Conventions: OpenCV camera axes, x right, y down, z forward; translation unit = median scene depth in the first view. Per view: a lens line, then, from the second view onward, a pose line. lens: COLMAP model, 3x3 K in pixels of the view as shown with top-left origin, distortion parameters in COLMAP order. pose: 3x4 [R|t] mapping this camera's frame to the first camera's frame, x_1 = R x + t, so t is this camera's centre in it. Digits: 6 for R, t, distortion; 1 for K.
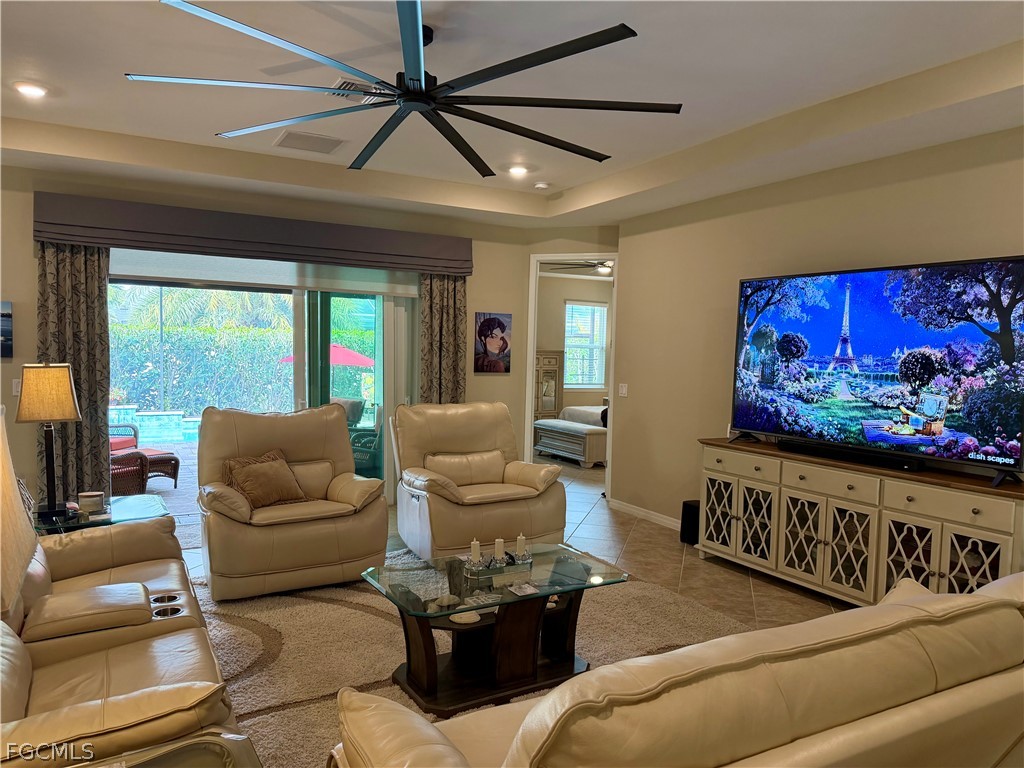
lens RADIAL K [[735.0, 0, 510.5], [0, 735.0, 389.0], [0, 0, 1]] dist [-0.003995, -0.000830]
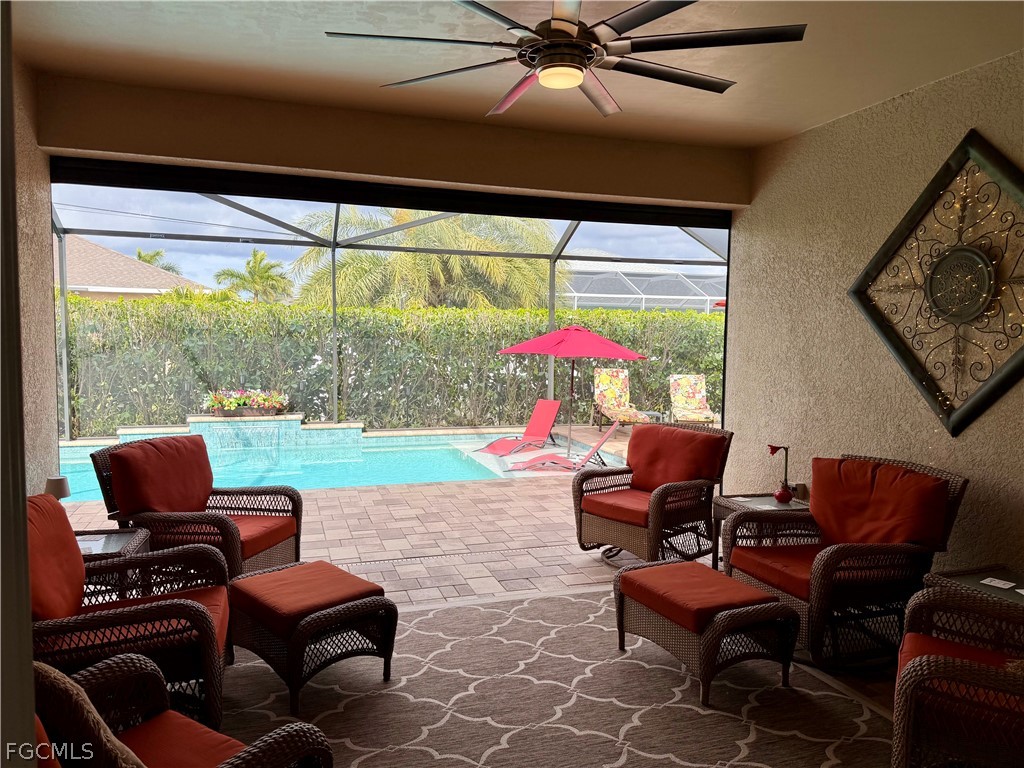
lens RADIAL K [[735.0, 0, 511.6], [0, 735.0, 383.1], [0, 0, 1]] dist [-0.003995, -0.000830]
pose [[0.980300, 0.004715, -0.197457, -0.154426], [-0.004307, 0.999988, 0.002497, -0.010262], [0.197466, -0.001597, 0.980308, 0.311382]]
